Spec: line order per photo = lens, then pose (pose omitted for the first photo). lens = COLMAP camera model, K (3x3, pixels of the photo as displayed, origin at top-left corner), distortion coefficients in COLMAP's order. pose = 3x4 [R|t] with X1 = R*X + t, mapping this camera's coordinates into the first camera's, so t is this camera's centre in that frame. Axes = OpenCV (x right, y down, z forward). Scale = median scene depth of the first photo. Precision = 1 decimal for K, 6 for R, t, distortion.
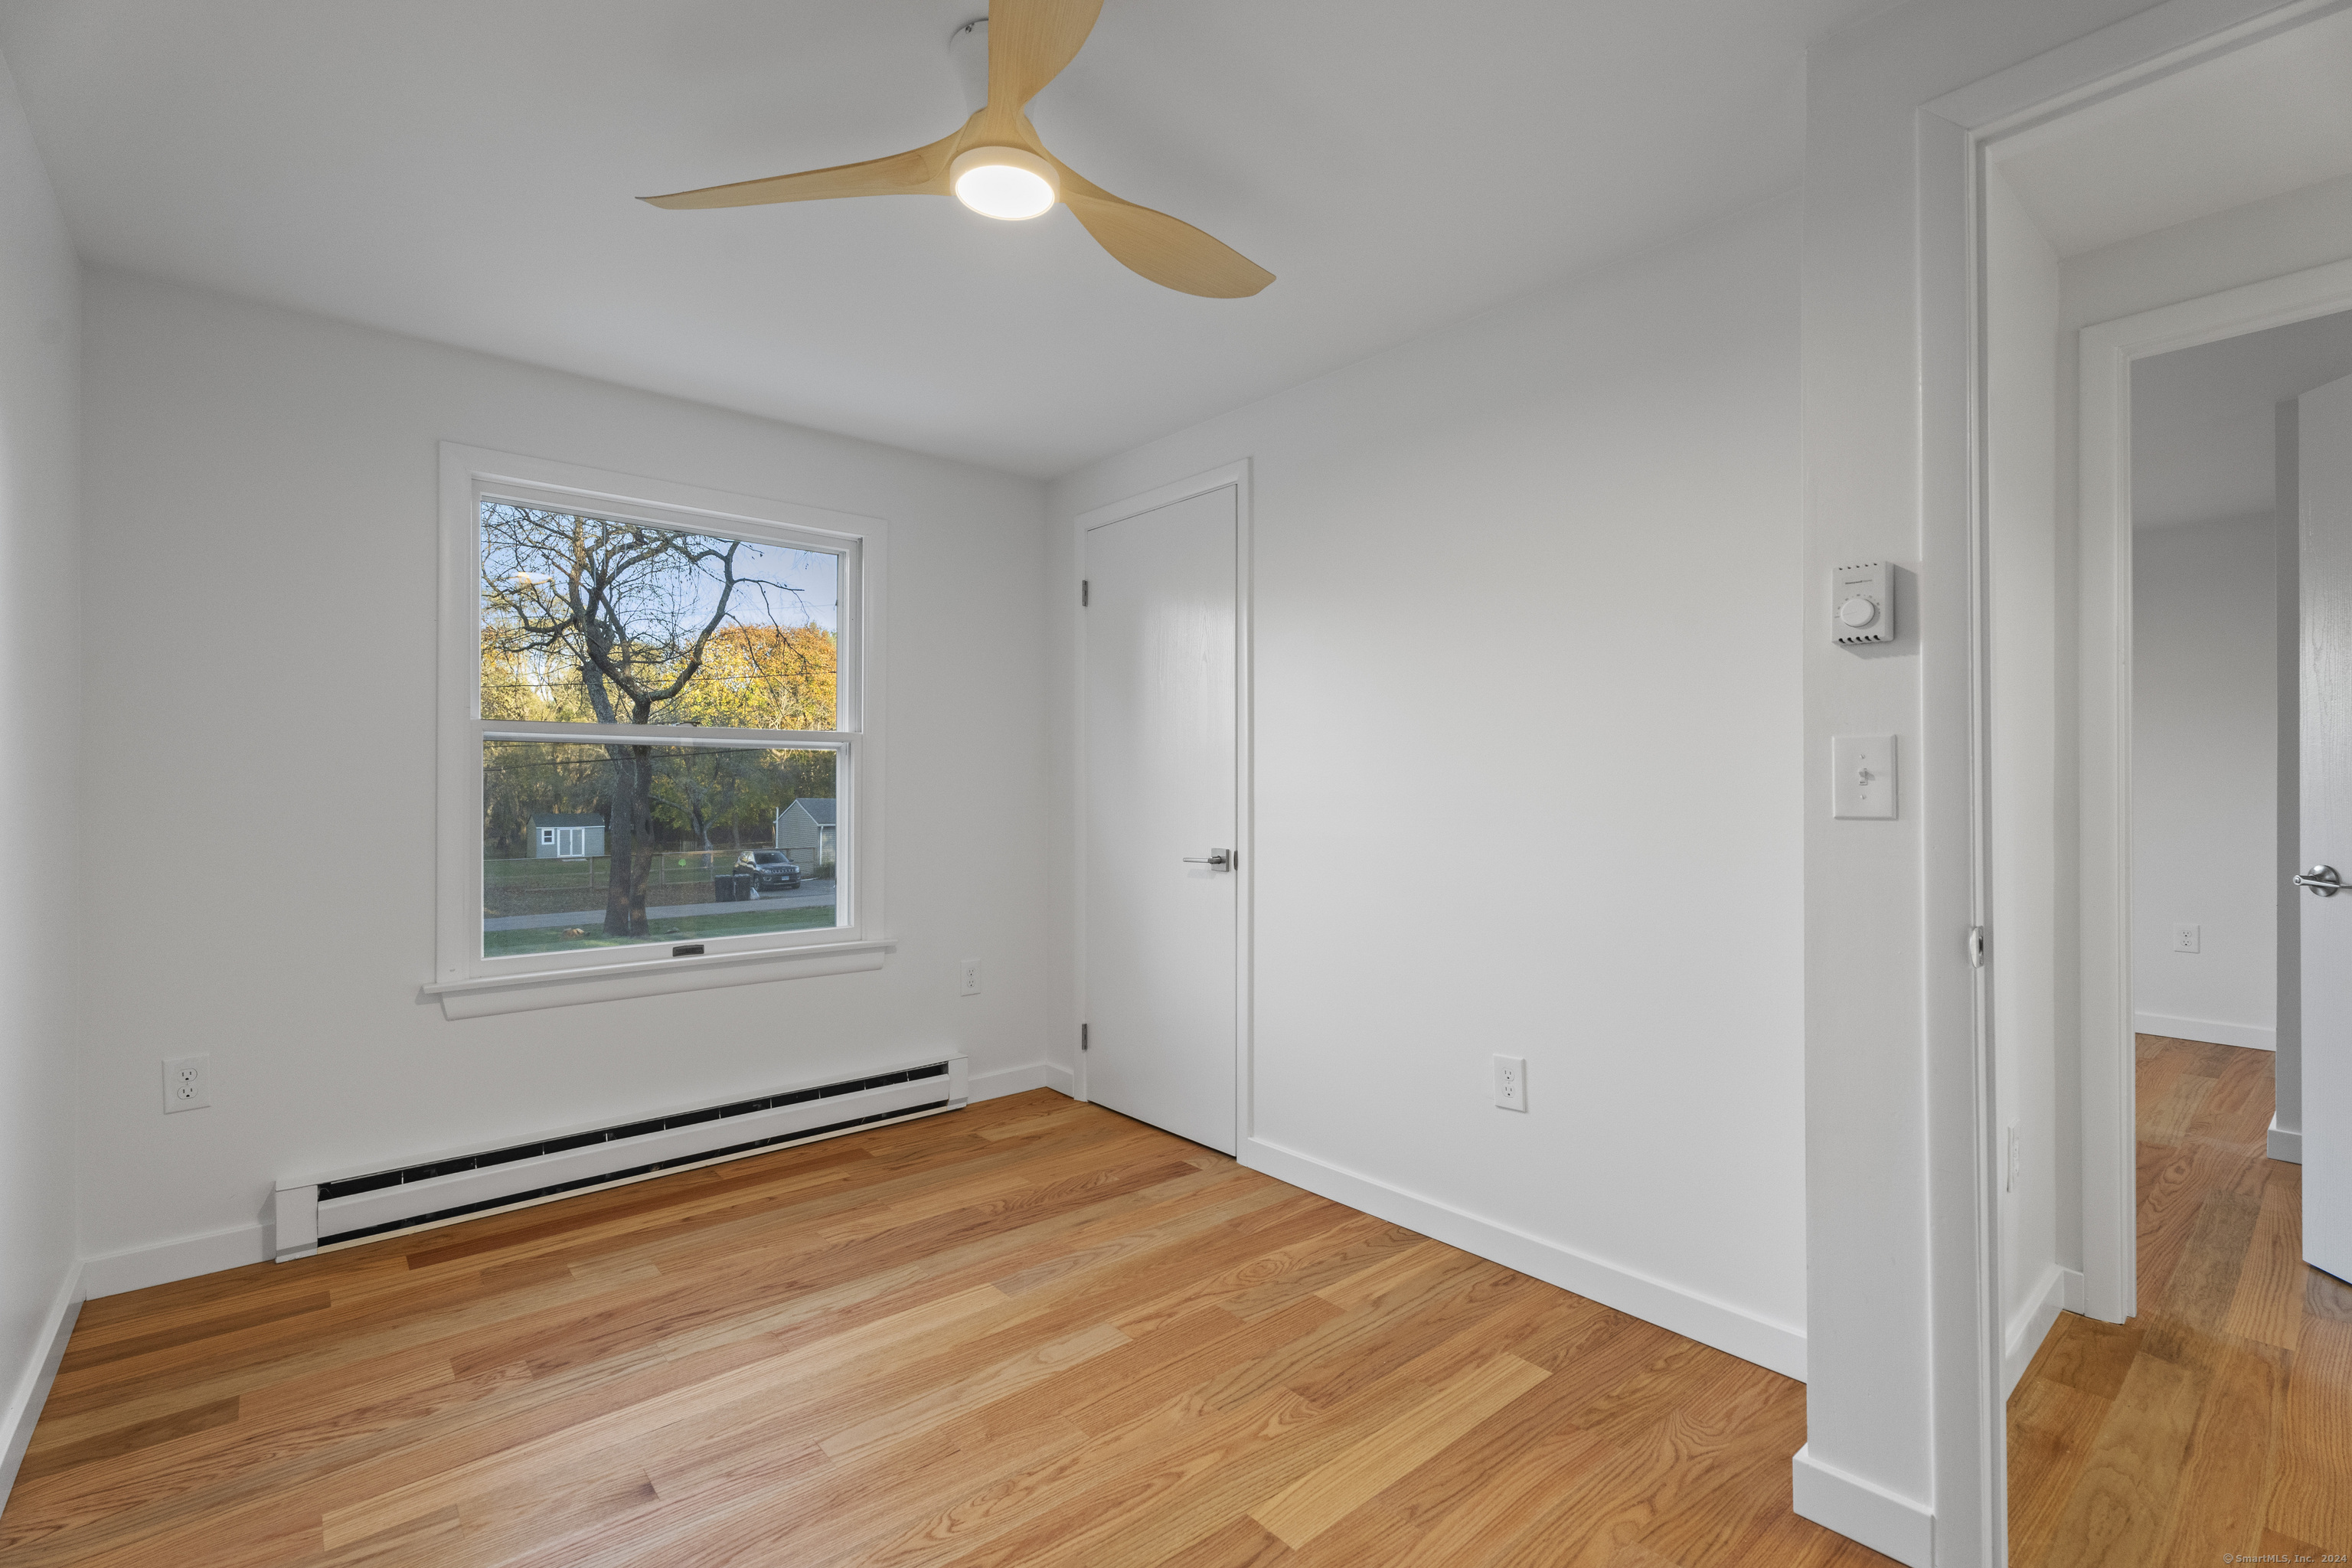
lens RADIAL K [[1040.0, 0, 1167.9], [0, 1040.0, 785.1], [0, 0, 1]] dist [0.001266, -0.000312]
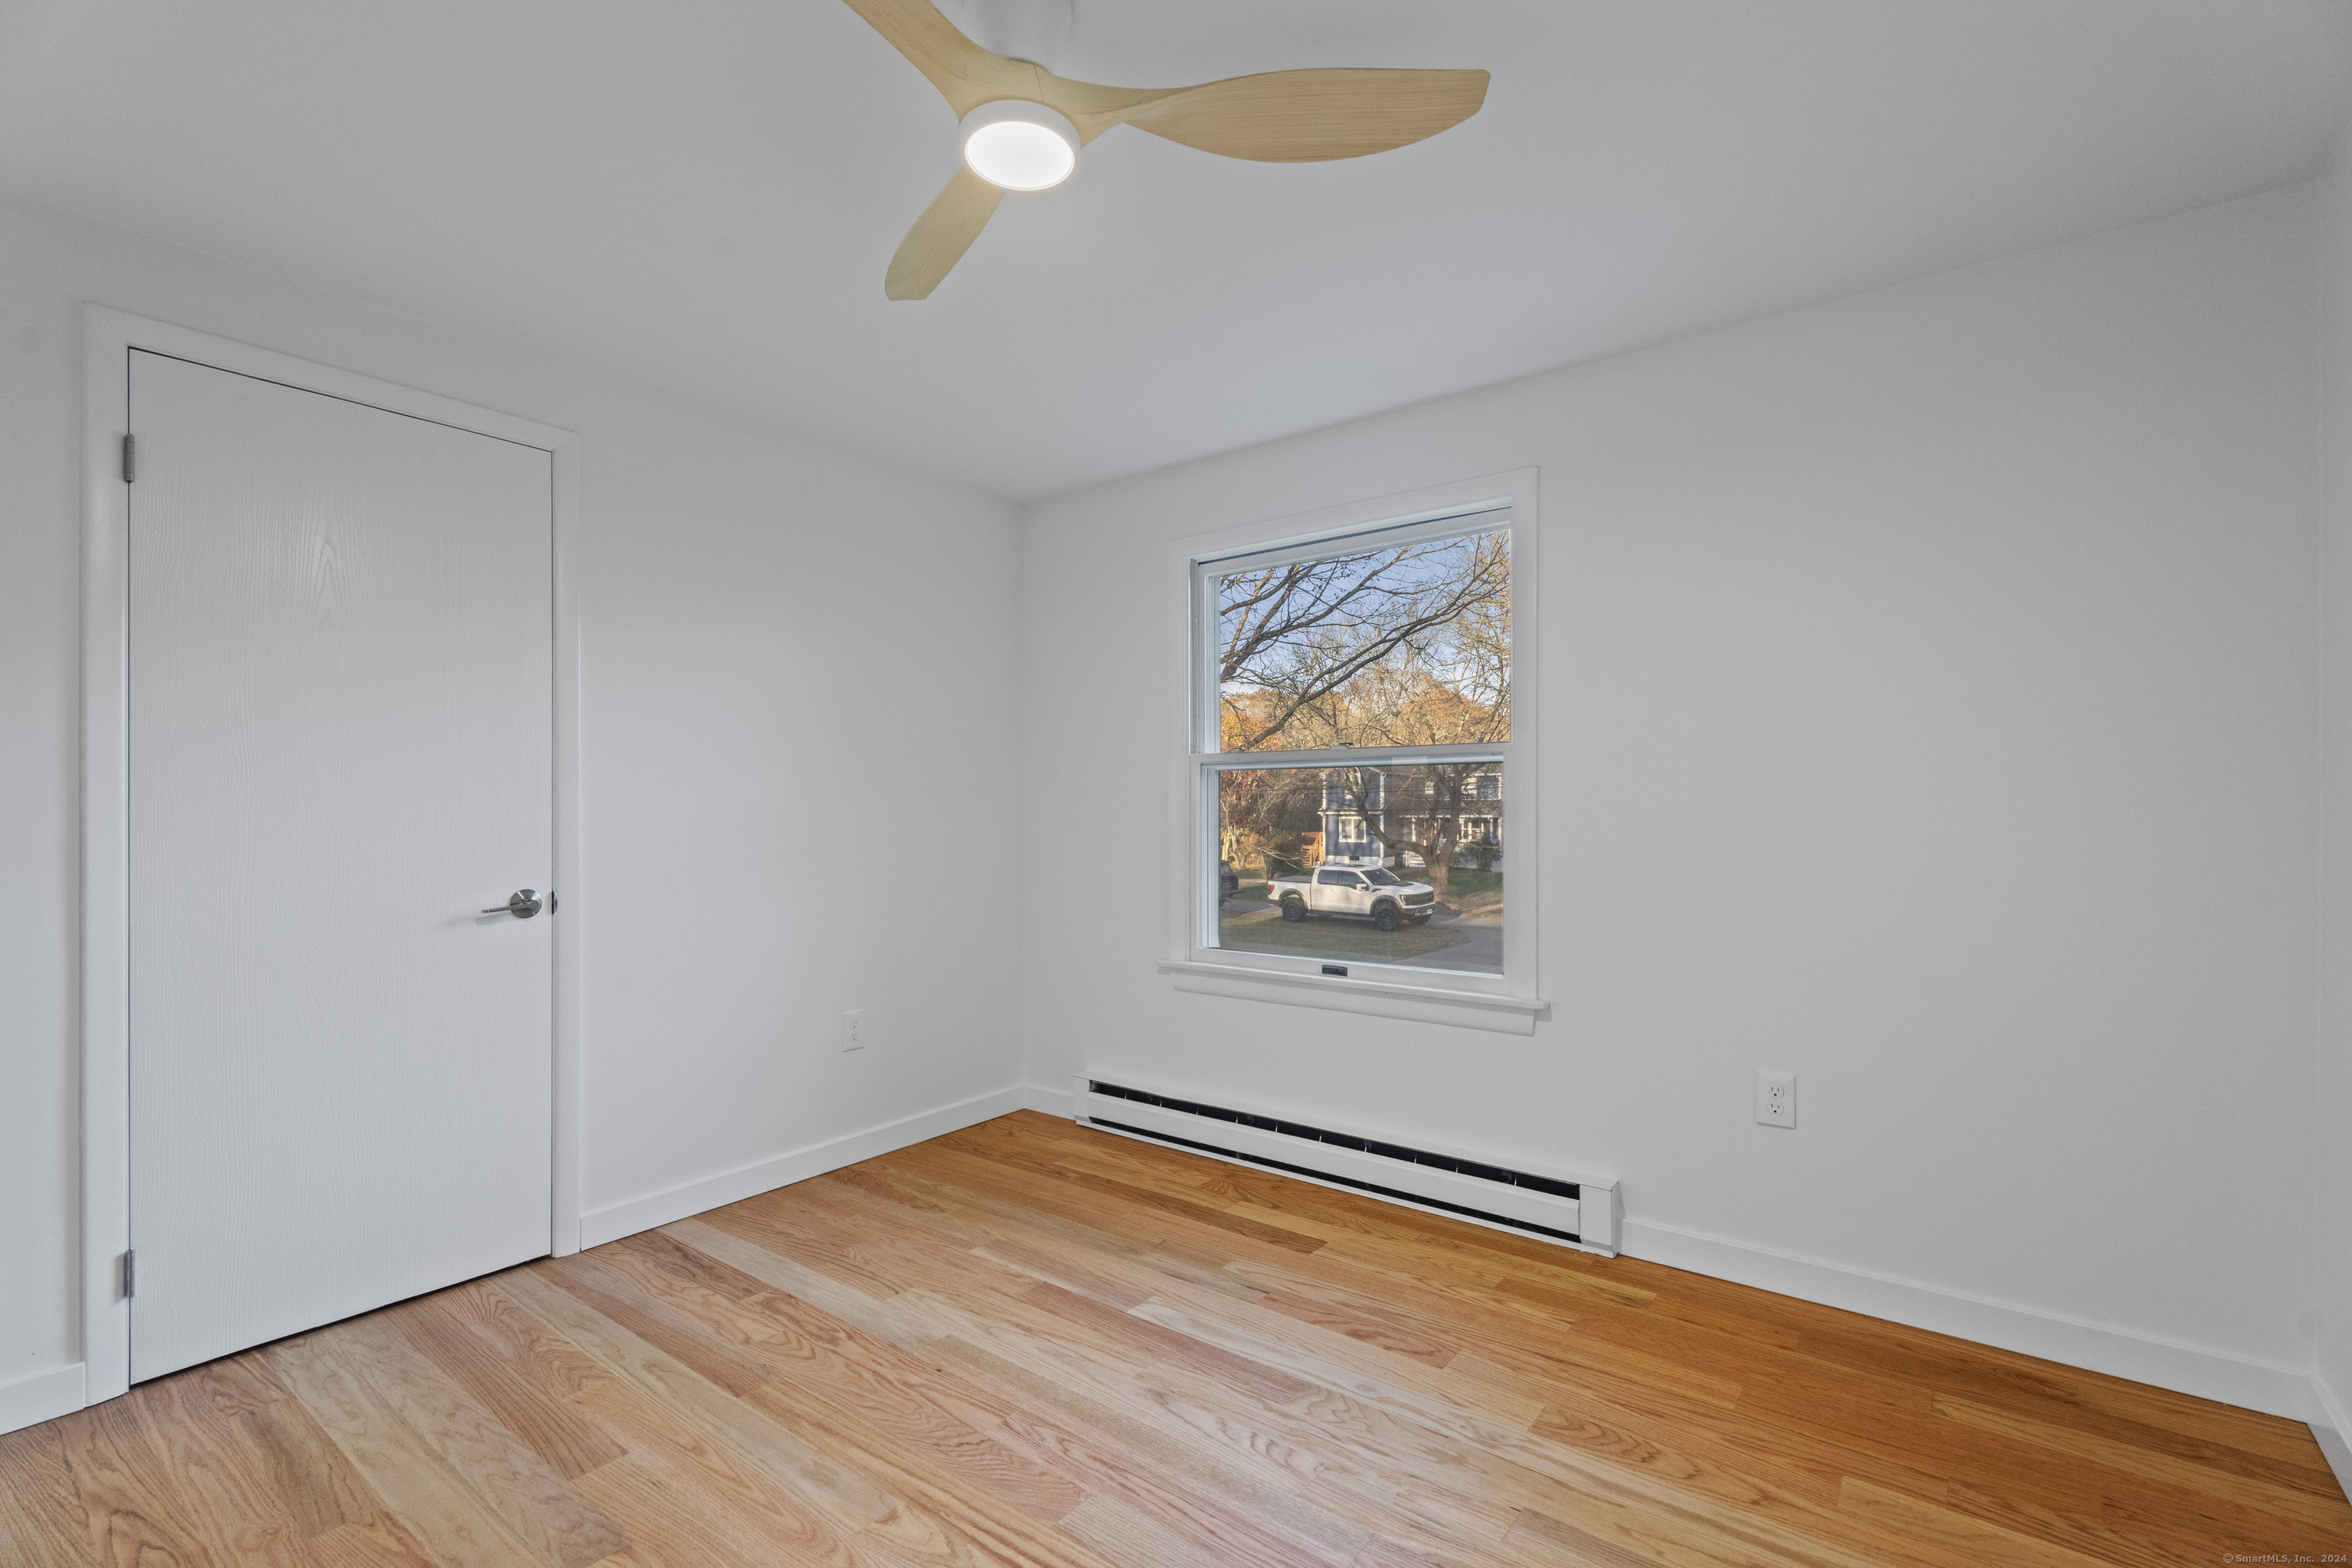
lens RADIAL K [[1052.4, 0, 1181.0], [0, 1052.4, 796.4], [0, 0, 1]] dist [0.000355, -0.000987]
pose [[0.201989, -0.003605, -0.979381, 0.523383], [0.005714, 0.999981, -0.002502, -0.010228], [0.979371, -0.005091, 0.202006, 0.648162]]
